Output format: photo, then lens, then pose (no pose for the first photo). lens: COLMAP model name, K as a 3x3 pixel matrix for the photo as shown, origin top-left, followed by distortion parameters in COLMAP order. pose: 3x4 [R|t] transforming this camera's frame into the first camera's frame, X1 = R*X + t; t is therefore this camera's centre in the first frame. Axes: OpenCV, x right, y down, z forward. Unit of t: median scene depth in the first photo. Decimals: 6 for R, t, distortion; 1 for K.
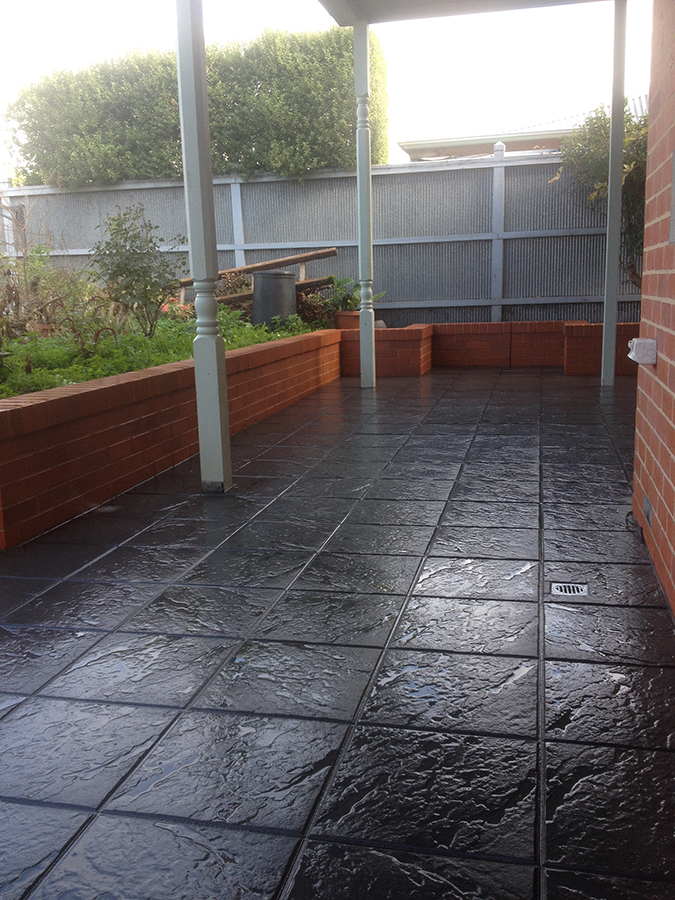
lens RADIAL K [[843.9, 0, 332.7], [0, 843.9, 451.8], [0, 0, 1]] dist [0.117908, -0.218770]
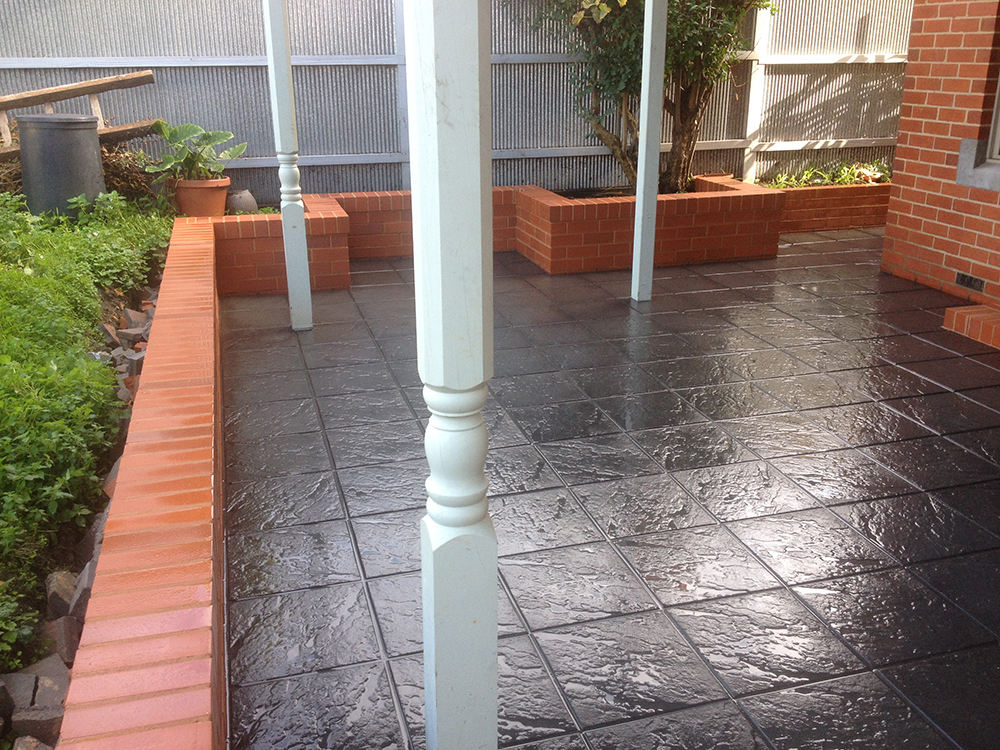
lens RADIAL K [[937.7, 0, 500.0], [0, 937.7, 375.0], [0, 0, 1]] dist [0.117908, -0.218770]
pose [[0.868092, -0.138431, 0.476712, -0.142225], [0.076035, 0.986078, 0.147884, -0.115126], [-0.490546, -0.092130, 0.866531, 0.290642]]
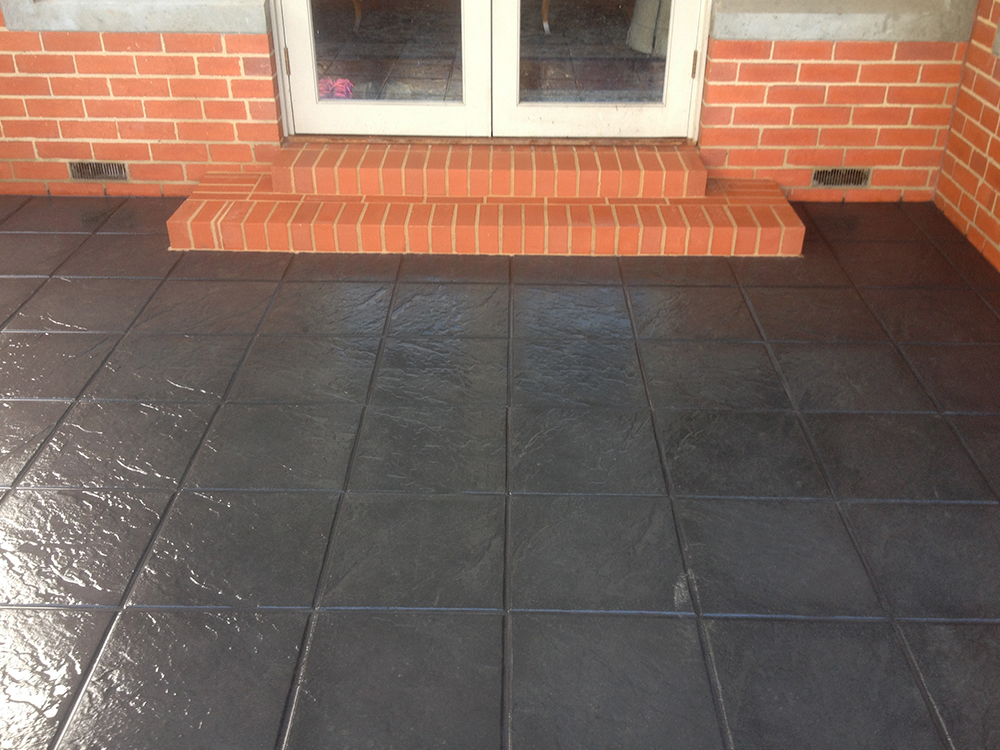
lens RADIAL K [[937.7, 0, 500.0], [0, 937.7, 375.0], [0, 0, 1]] dist [0.117908, -0.218770]
pose [[-0.222246, -0.466485, 0.856153, -0.015315], [0.191767, 0.840047, 0.507490, -0.166387], [-0.955946, 0.276969, -0.097240, 0.587853]]
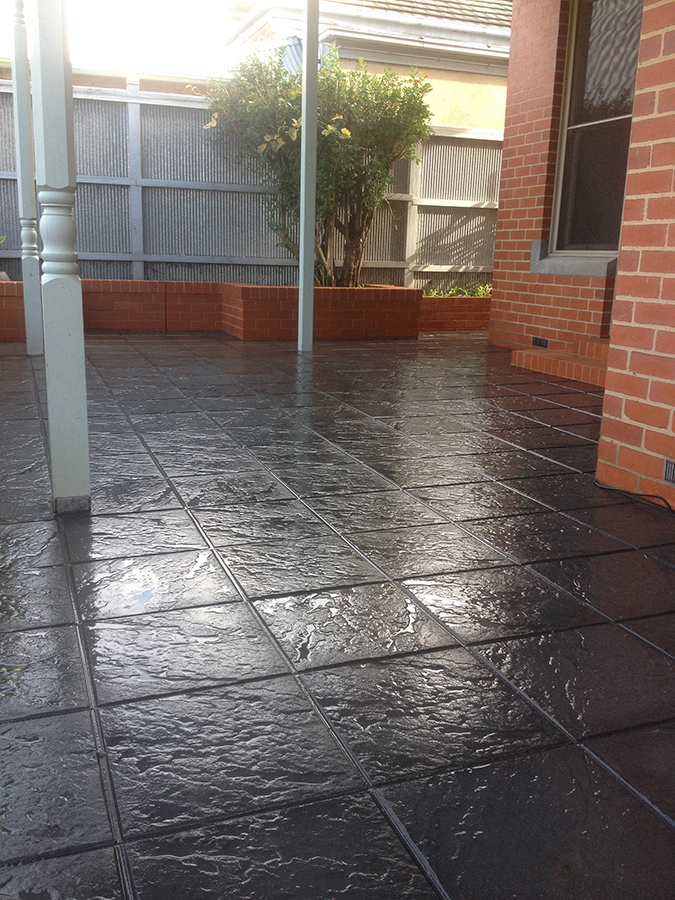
lens RADIAL K [[839.0, 0, 337.5], [0, 839.0, 450.0], [0, 0, 1]] dist [0.183763, -0.459525]
pose [[0.824182, -0.077487, 0.561000, -0.158043], [0.056971, 0.996914, 0.053999, -0.011914], [-0.563453, -0.012544, 0.826053, 0.150963]]
